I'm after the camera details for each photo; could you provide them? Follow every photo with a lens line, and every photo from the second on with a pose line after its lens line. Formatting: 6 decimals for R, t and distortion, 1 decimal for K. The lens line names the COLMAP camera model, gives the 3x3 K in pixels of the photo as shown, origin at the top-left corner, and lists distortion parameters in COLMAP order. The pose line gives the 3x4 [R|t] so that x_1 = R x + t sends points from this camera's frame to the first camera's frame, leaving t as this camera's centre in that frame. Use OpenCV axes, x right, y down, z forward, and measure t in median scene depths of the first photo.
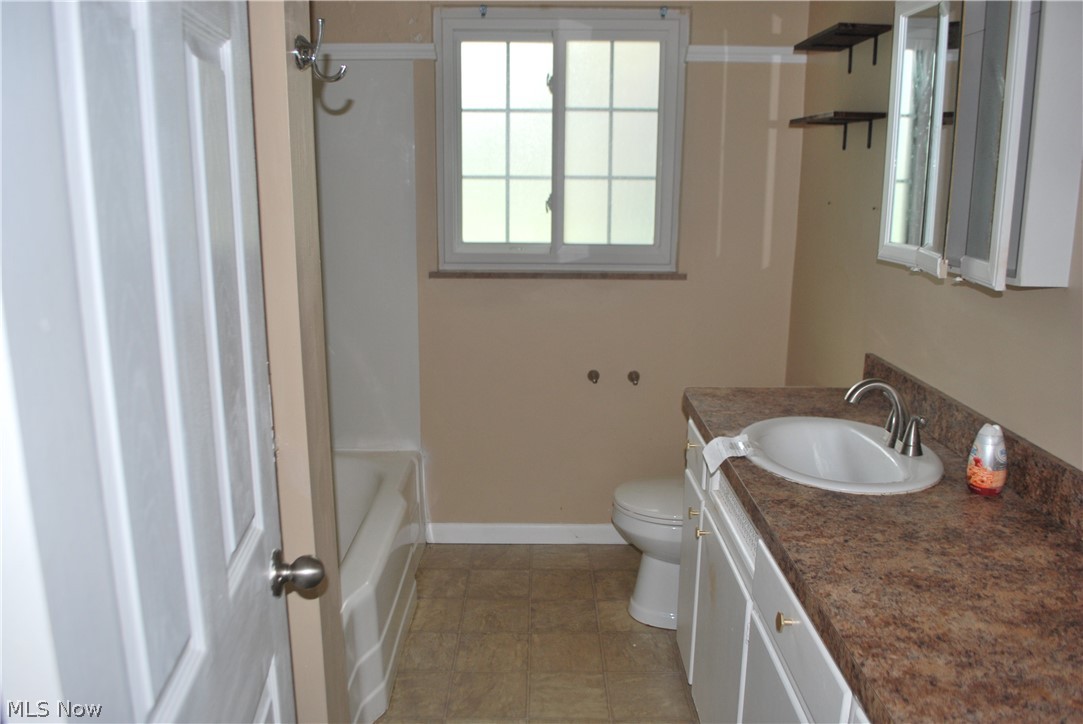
lens RADIAL K [[859.9, 0, 540.7], [0, 859.9, 362.4], [0, 0, 1]] dist [-0.076860, -0.005492]
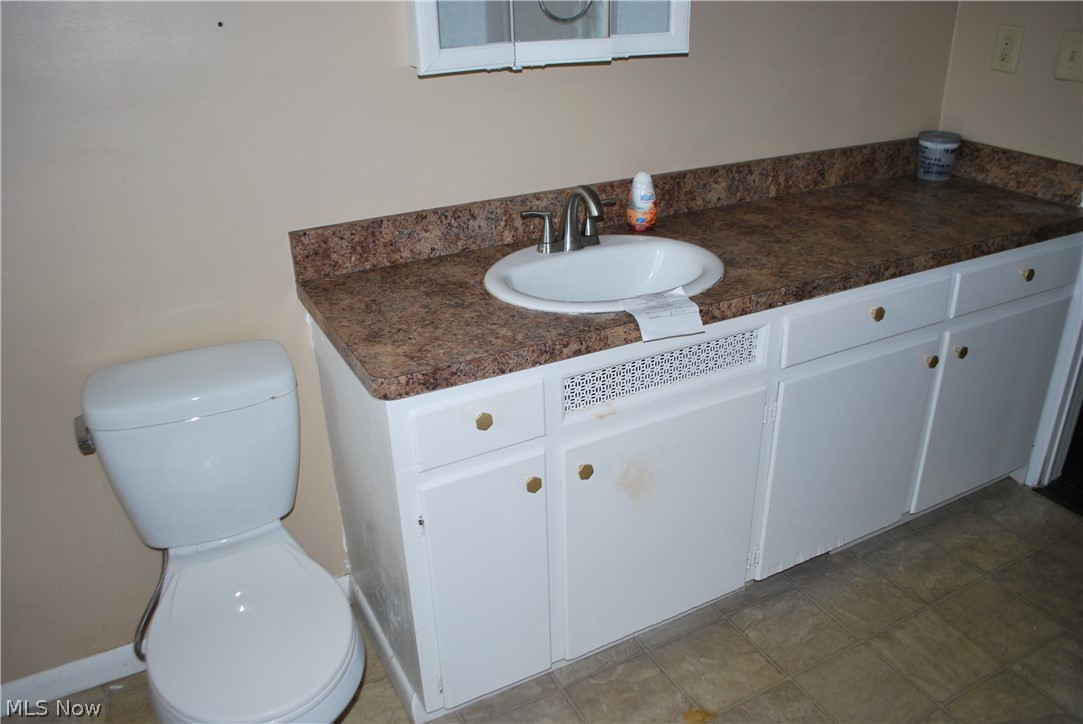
lens RADIAL K [[859.9, 0, 541.5], [0, 859.9, 362.4], [0, 0, 1]] dist [-0.076860, -0.005492]
pose [[-0.463741, -0.387914, 0.796534, -0.591686], [0.206044, 0.827181, 0.522798, -0.459677], [-0.861678, 0.406564, -0.303671, 1.978247]]
